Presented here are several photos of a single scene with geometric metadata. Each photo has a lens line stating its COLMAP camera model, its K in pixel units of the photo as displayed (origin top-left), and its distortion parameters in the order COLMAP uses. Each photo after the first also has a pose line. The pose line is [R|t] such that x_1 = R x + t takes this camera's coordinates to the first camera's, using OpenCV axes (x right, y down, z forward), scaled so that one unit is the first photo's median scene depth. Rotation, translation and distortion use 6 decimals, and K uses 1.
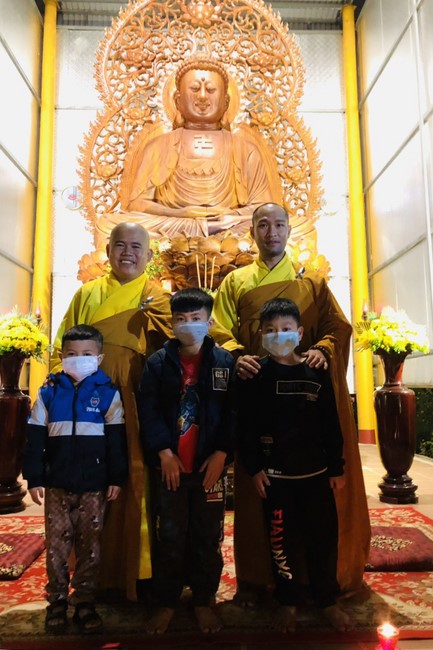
lens RADIAL K [[561.5, 0, 229.9], [0, 561.5, 326.1], [0, 0, 1]] dist [0.006200, 0.009791]
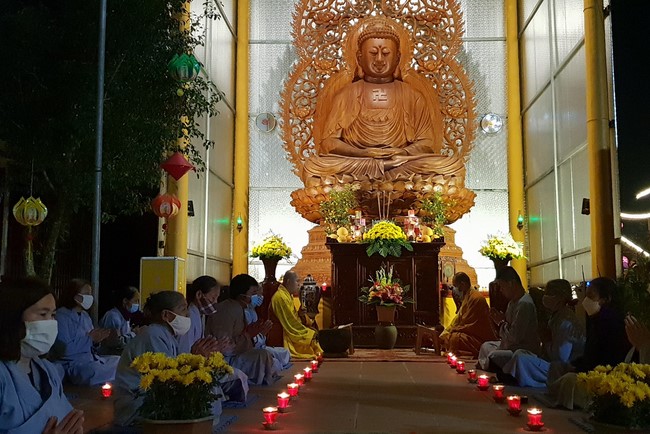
lens RADIAL K [[805.1, 0, 334.7], [0, 805.1, 216.6], [0, 0, 1]] dist [0.278799, -0.928790]
pose [[0.996452, 0.002289, -0.084134, 0.006072], [-0.002144, 0.999996, 0.001821, -0.044723], [0.084138, -0.001634, 0.996453, -0.793002]]
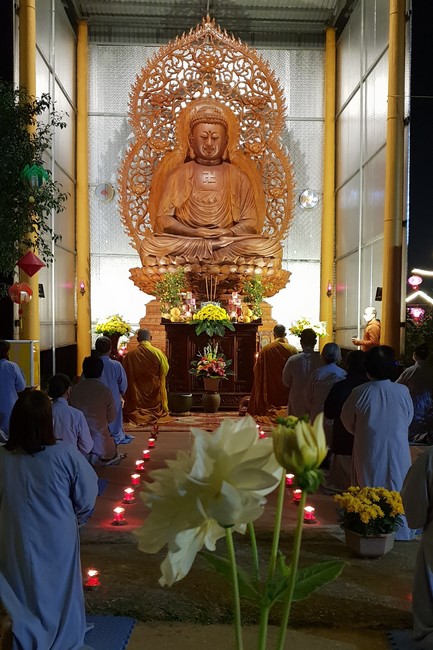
lens RADIAL K [[747.3, 0, 226.3], [0, 747.3, 395.4], [0, 0, 1]] dist [0.110846, -0.288504]
pose [[0.999779, 0.020351, -0.005261, 0.015720], [-0.018876, 0.979355, 0.201266, -0.154052], [0.009248, -0.201122, 0.979523, -0.903074]]
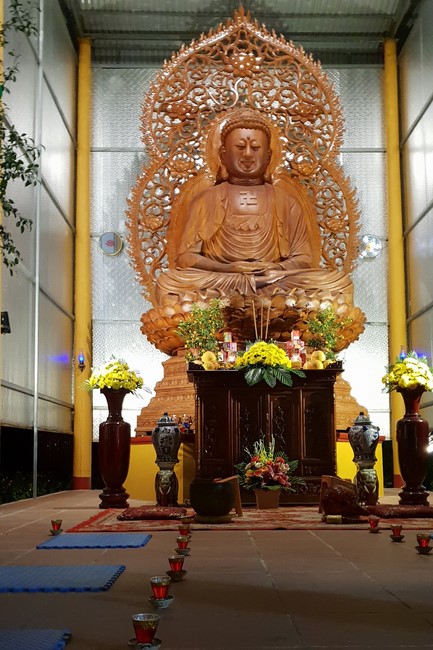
lens RADIAL K [[725.9, 0, 224.6], [0, 725.9, 428.2], [0, 0, 1]] dist [0.082111, -0.206502]
pose [[0.999644, 0.001226, -0.026635, -0.049961], [0.000660, 0.997500, 0.070665, 0.009381], [0.026655, -0.070657, 0.997144, -0.378458]]
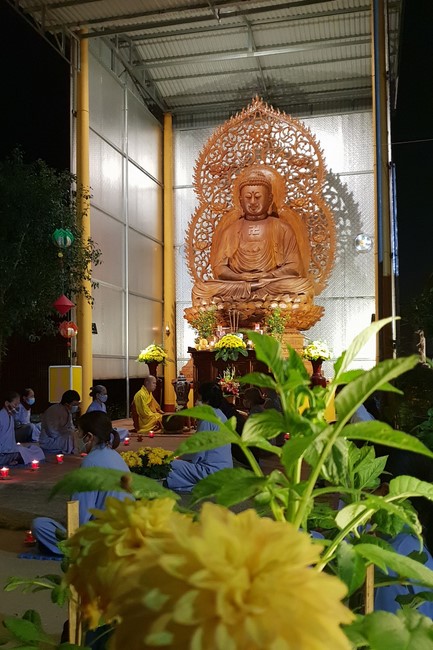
lens RADIAL K [[697.0, 0, 209.4], [0, 697.0, 377.2], [0, 0, 1]] dist [0.212912, -0.684285]
pose [[0.958021, -0.001565, -0.286693, 0.386899], [0.033972, 0.993560, 0.108097, -0.111134], [0.284677, -0.113298, 0.951905, -0.986694]]
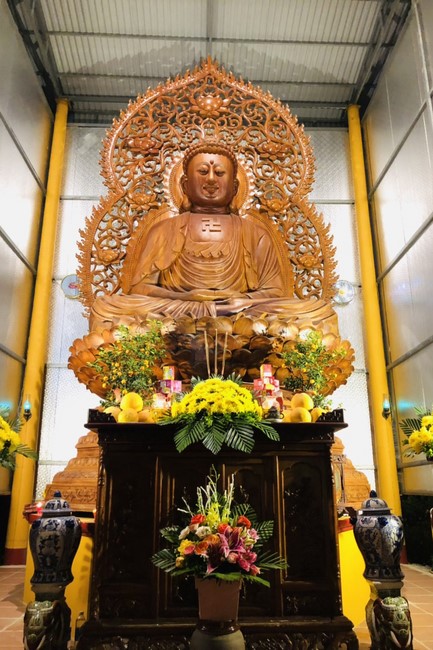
lens RADIAL K [[541.6, 0, 224.1], [0, 541.6, 325.6], [0, 0, 1]] dist [0.091468, -0.235775]
pose [[0.999930, 0.003916, -0.011158, -0.013665], [-0.005838, 0.984038, -0.177865, 0.001628], [0.010283, 0.177917, 0.983992, 0.119963]]
